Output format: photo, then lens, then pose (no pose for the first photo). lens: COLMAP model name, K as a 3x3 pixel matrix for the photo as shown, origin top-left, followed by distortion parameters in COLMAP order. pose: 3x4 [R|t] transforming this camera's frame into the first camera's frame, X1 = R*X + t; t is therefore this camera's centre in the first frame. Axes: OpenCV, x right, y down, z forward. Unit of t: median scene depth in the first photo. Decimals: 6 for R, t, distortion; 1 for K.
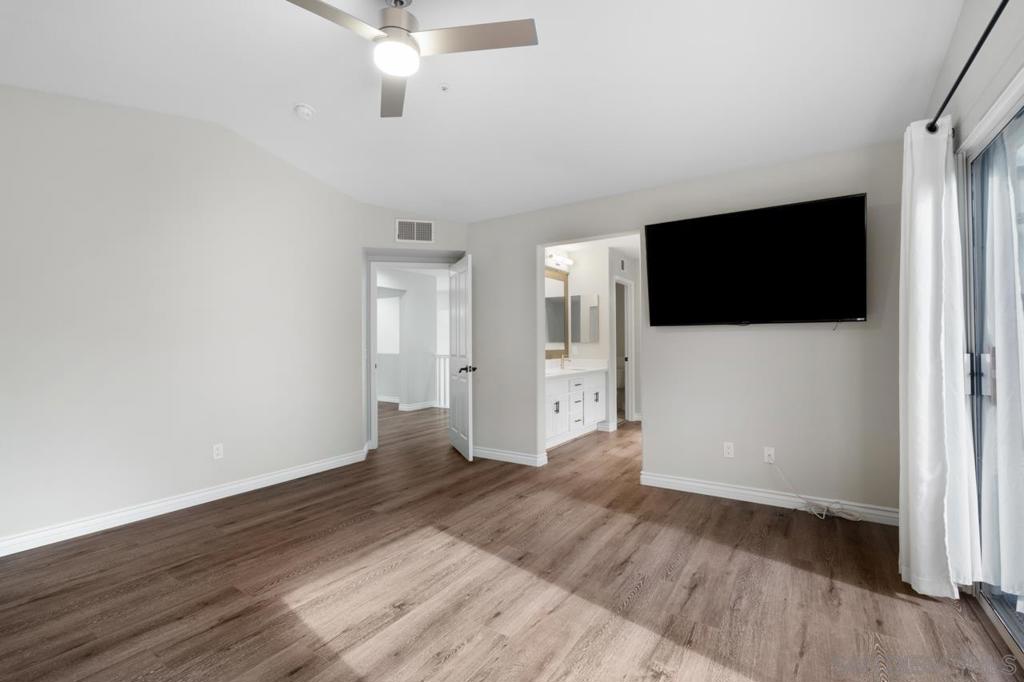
lens RADIAL K [[449.3, 0, 511.4], [0, 449.3, 342.1], [0, 0, 1]] dist [-0.003454, 0.000312]
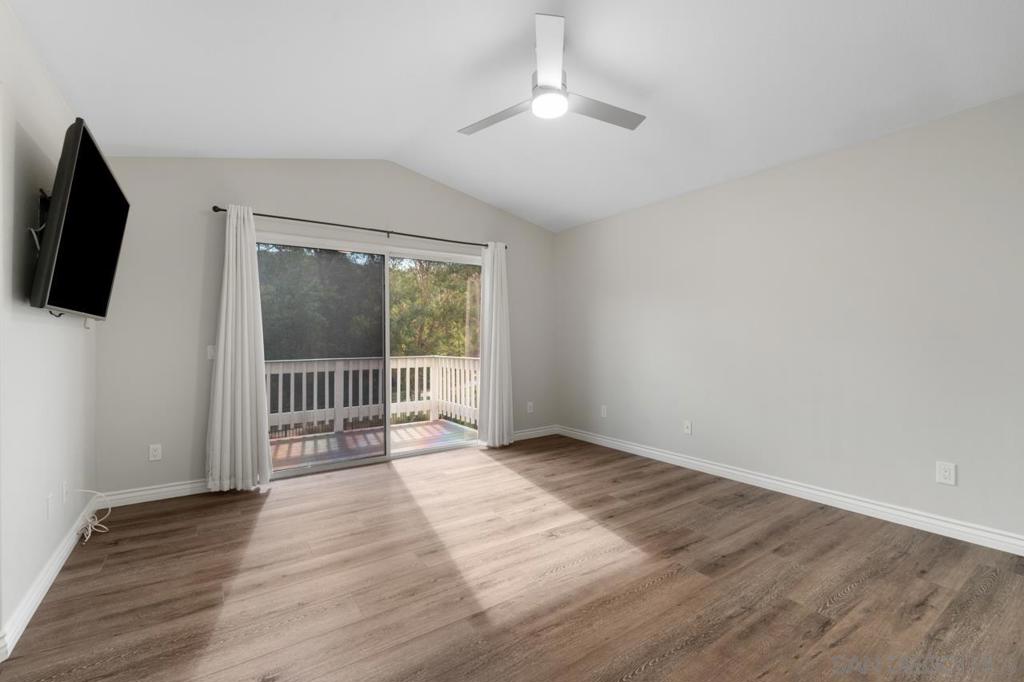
lens RADIAL K [[449.3, 0, 512.3], [0, 449.3, 337.5], [0, 0, 1]] dist [-0.003454, 0.000312]
pose [[-0.926936, 0.014165, 0.374952, -0.537797], [0.011654, 0.999892, -0.008964, 0.012609], [-0.375039, -0.003939, -0.927001, 1.899593]]
